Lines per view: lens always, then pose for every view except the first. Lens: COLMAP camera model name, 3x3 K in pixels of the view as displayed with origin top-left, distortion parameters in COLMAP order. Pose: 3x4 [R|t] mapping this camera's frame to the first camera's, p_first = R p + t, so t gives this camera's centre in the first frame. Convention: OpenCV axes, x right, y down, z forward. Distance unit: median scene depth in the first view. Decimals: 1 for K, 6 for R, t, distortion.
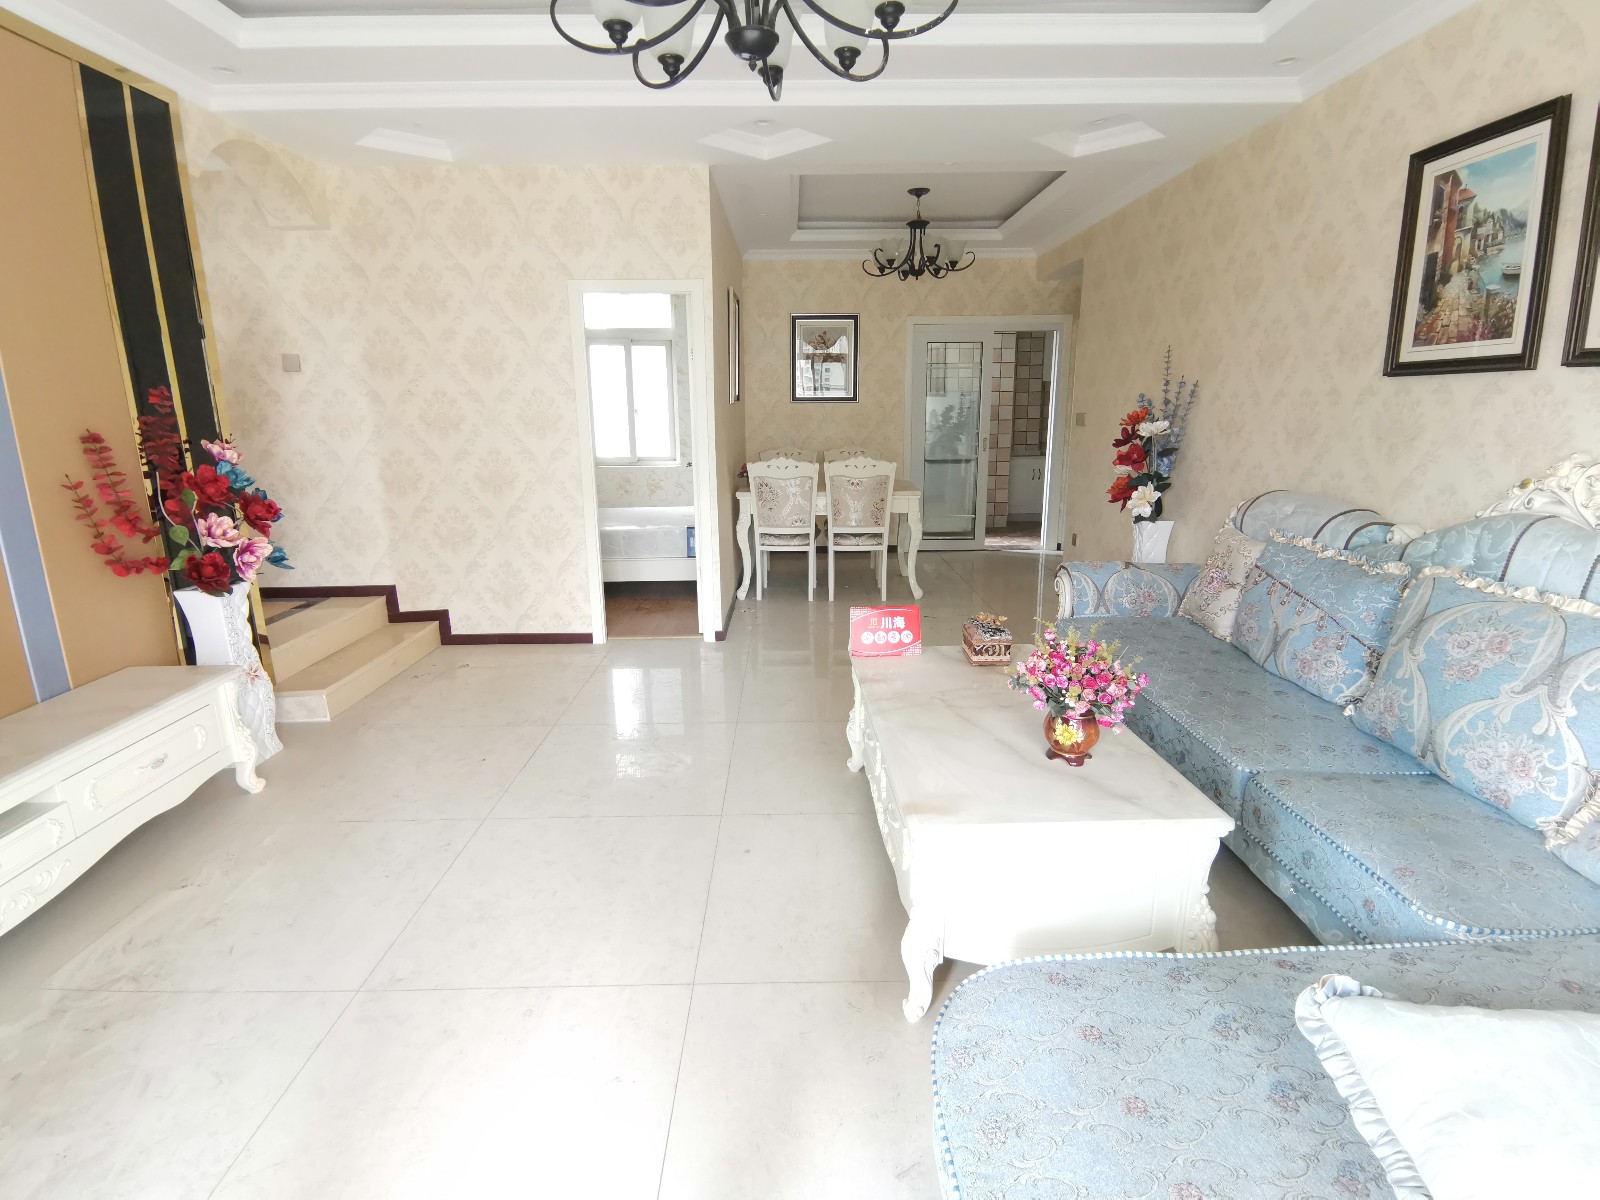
lens RADIAL K [[799.4, 0, 806.5], [0, 799.4, 575.7], [0, 0, 1]] dist [0.032813, -0.000437]
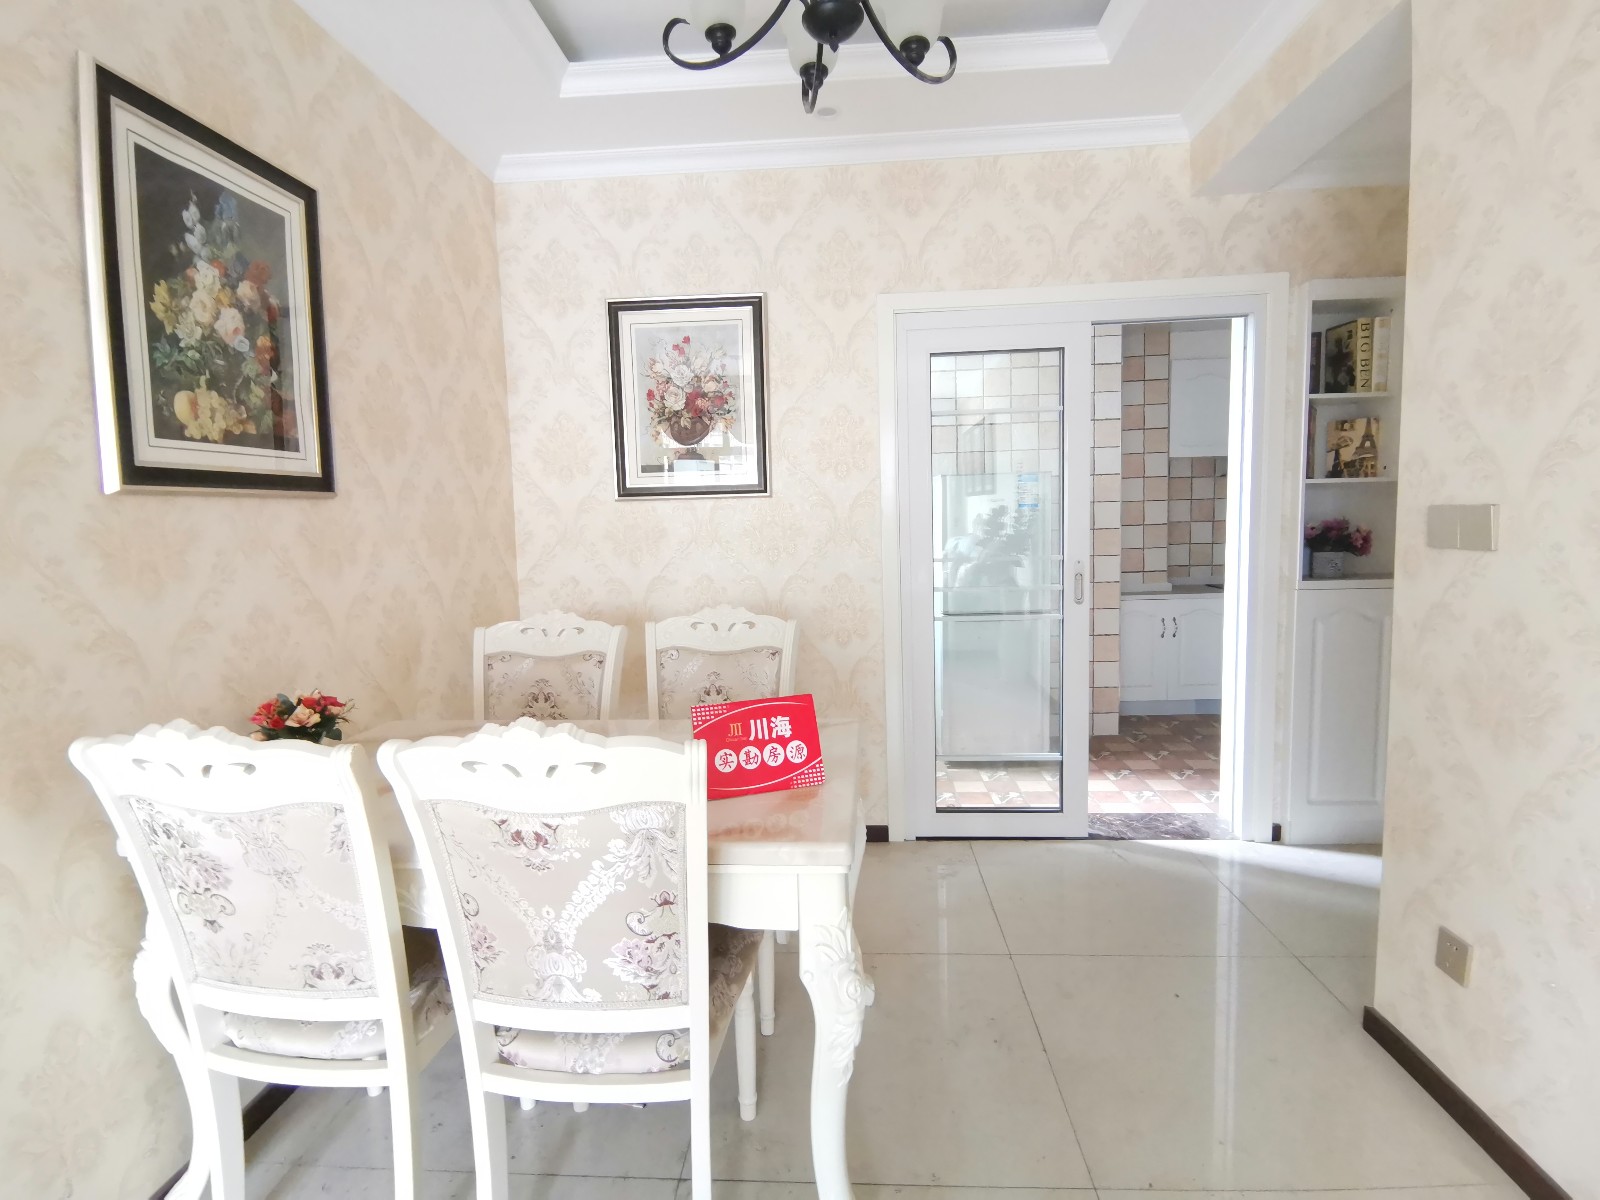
lens RADIAL K [[799.4, 0, 806.5], [0, 799.4, 575.7], [0, 0, 1]] dist [0.032813, -0.000437]
pose [[0.996829, -0.016440, -0.077862, 0.117767], [0.005779, 0.990799, -0.135215, -0.118959], [0.079368, 0.134336, 0.987752, 0.596107]]
